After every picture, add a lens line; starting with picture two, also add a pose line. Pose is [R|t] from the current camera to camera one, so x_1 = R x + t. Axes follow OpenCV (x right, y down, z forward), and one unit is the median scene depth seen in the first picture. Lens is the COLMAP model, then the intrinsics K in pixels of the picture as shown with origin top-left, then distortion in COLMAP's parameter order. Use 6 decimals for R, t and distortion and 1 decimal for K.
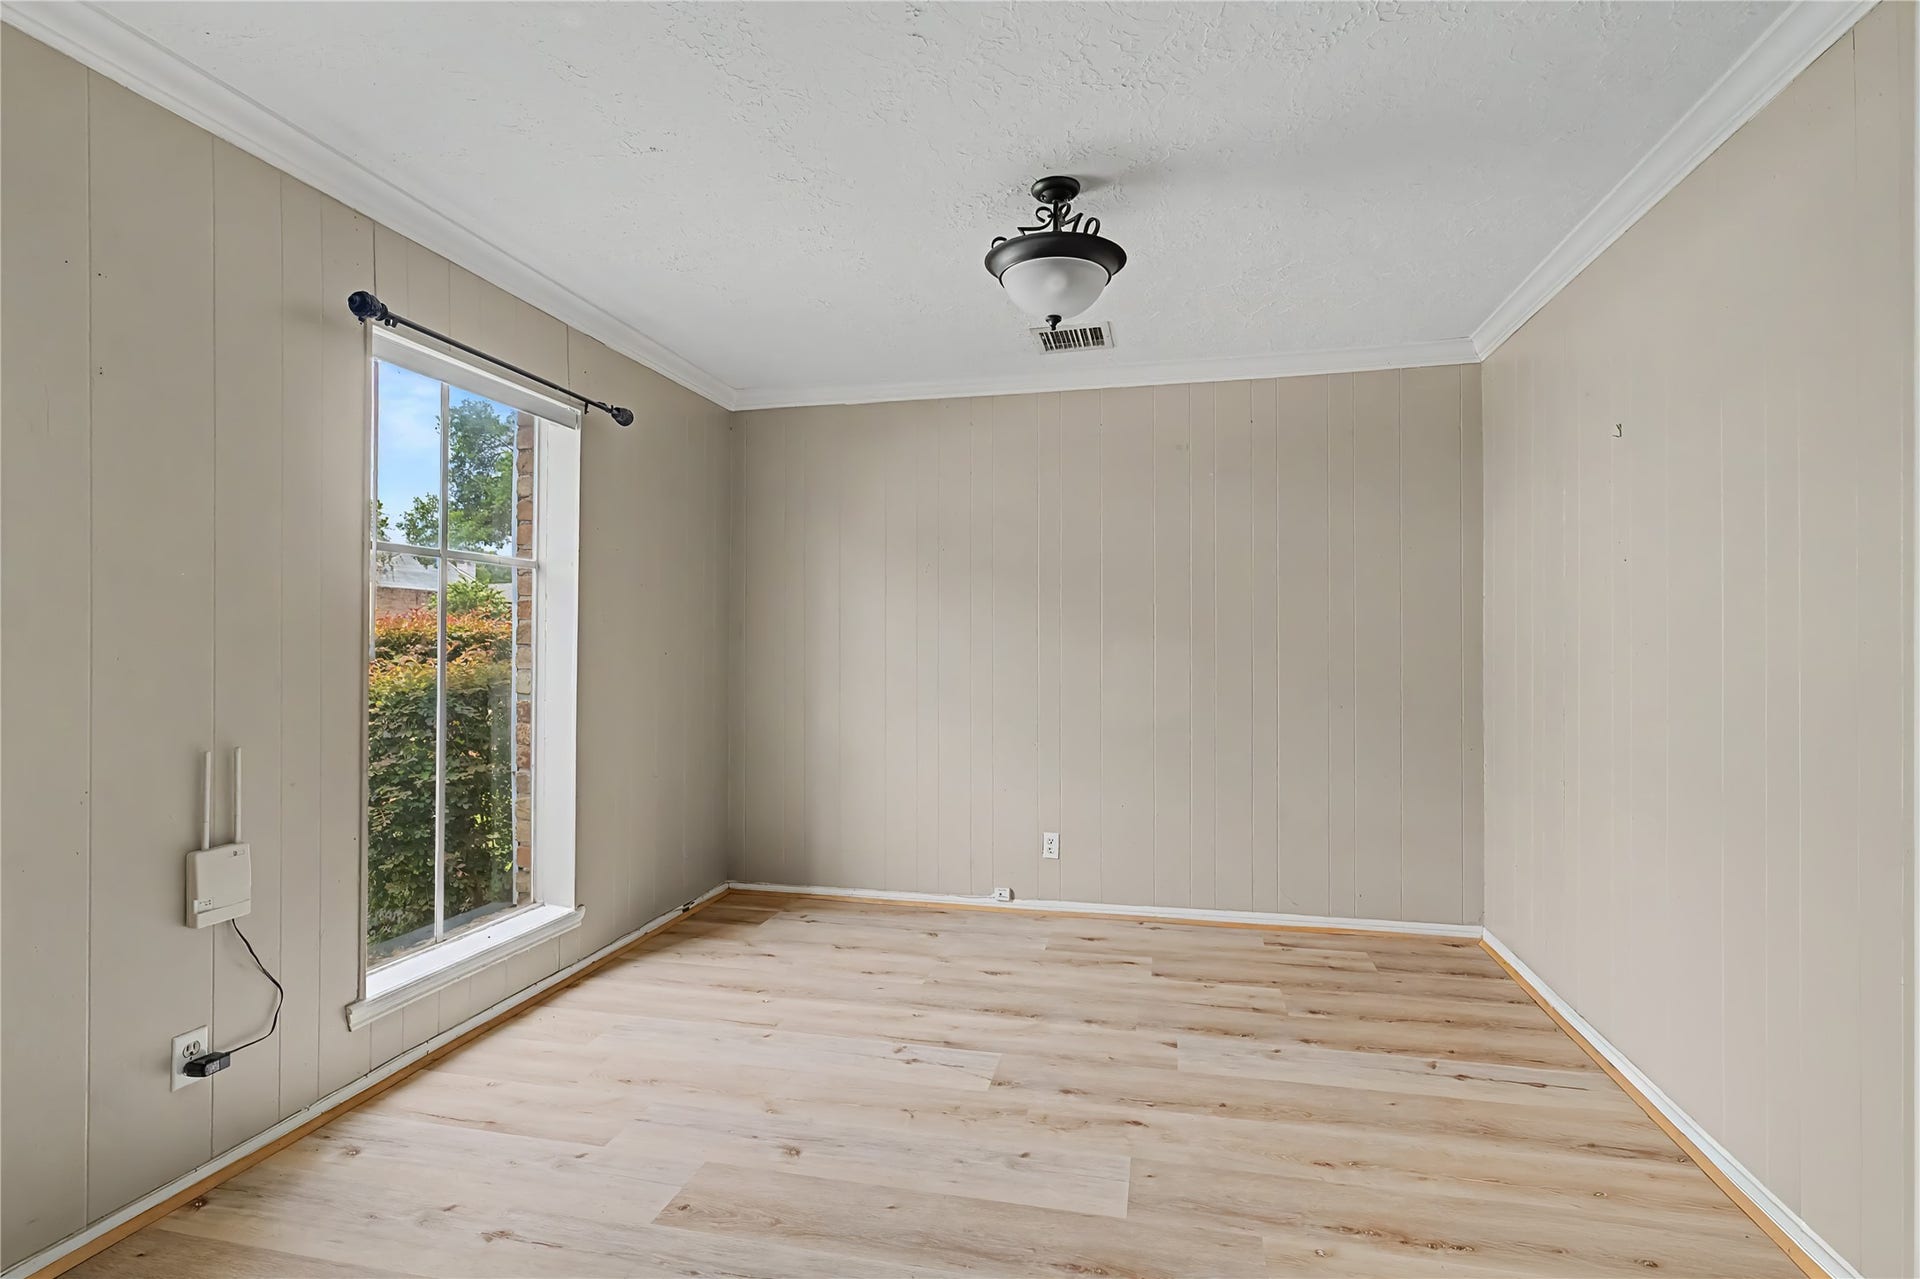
lens RADIAL K [[878.3, 0, 969.6], [0, 878.3, 649.6], [0, 0, 1]] dist [0.000974, 0.000228]
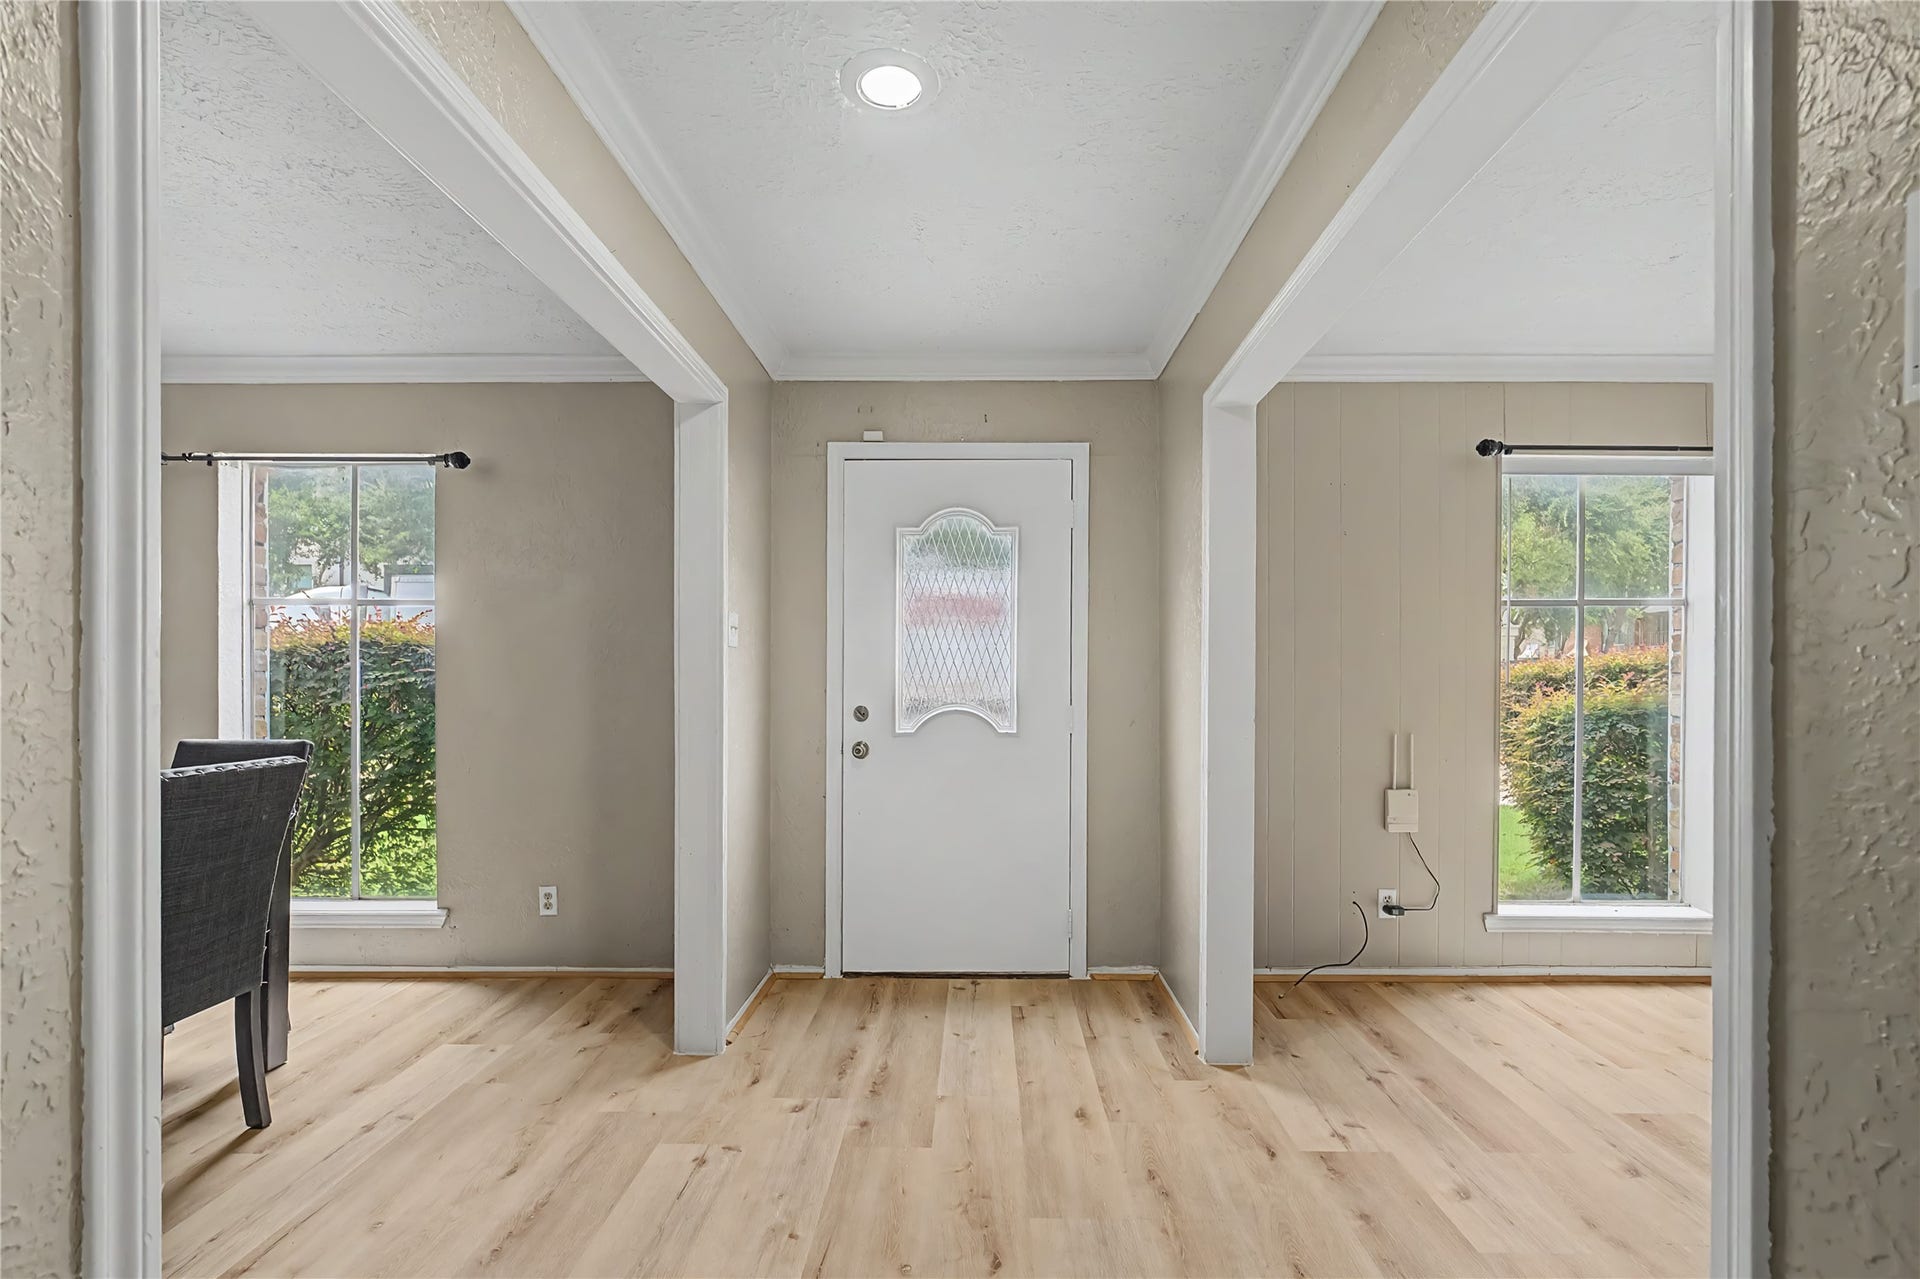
lens RADIAL K [[916.1, 0, 964.1], [0, 916.1, 677.9], [0, 0, 1]] dist [-0.000288, -0.000061]
pose [[0.199260, 0.002827, -0.979943, 0.716970], [-0.002022, 0.999995, 0.002474, -0.000404], [0.979944, 0.001488, 0.199265, -0.204828]]
